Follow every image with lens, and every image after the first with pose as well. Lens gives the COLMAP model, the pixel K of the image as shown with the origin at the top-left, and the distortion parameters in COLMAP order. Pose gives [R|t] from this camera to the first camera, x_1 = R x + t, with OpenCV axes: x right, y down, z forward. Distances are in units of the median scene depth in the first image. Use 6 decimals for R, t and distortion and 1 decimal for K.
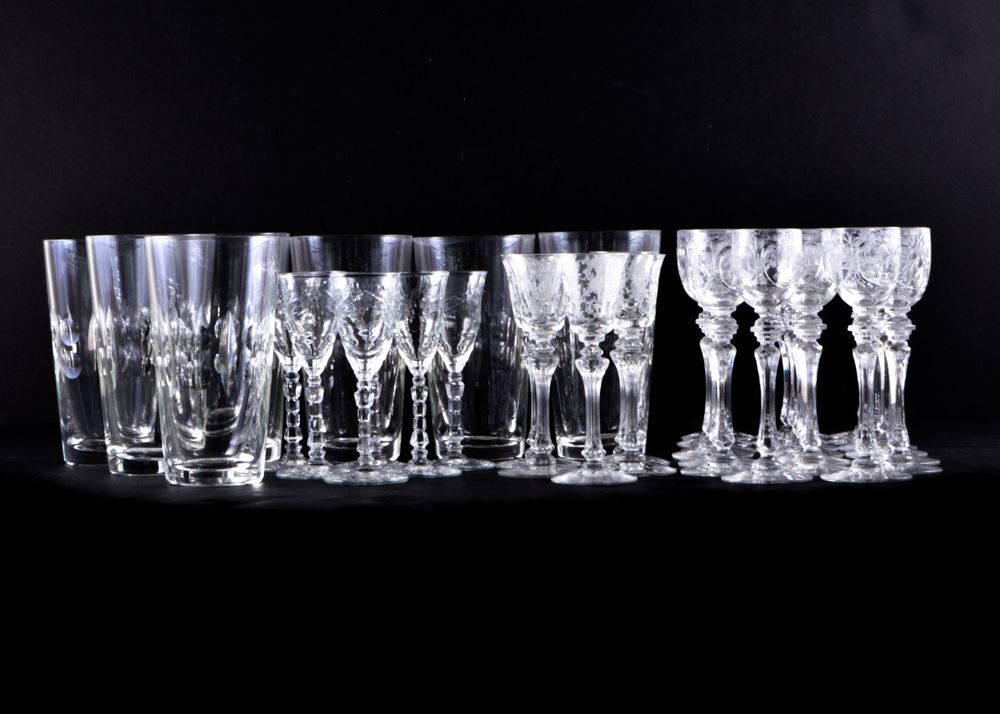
lens RADIAL K [[2227.5, 0, 499.3], [0, 2227.5, 356.9], [0, 0, 1]] dist [0.017487, 0.000000]
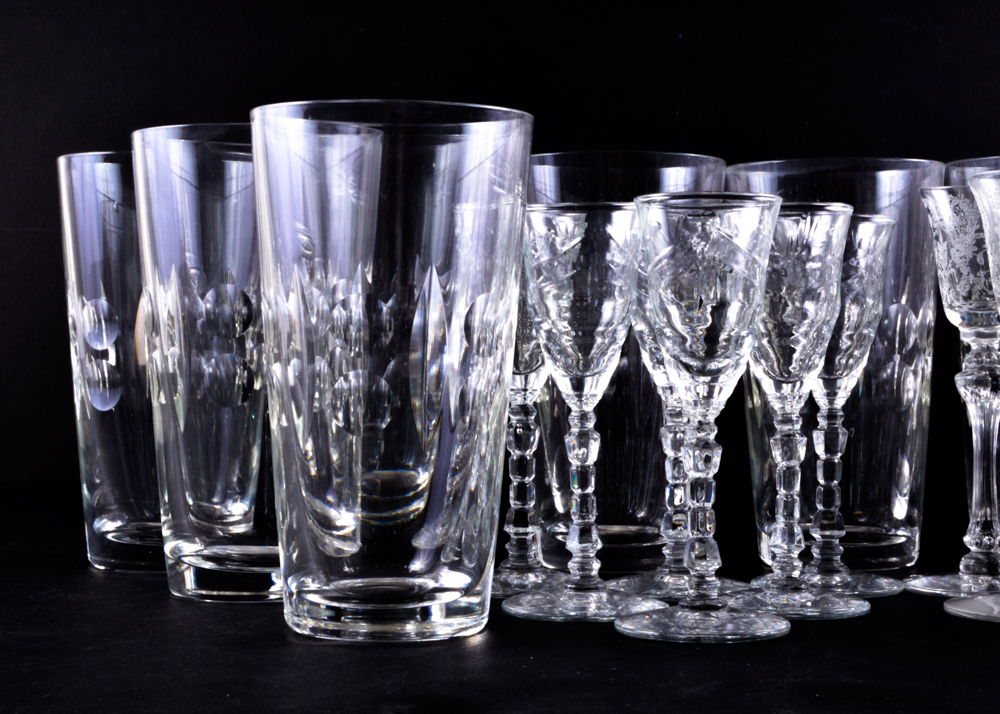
lens RADIAL K [[1725.3, 0, 504.8], [0, 1725.3, 359.1], [0, 0, 1]] dist [0.053771, 0.000000]
pose [[0.999834, 0.014878, 0.010526, -0.102132], [-0.014554, 0.999438, -0.030210, 0.008744], [-0.010969, 0.030052, 0.999488, 0.597662]]
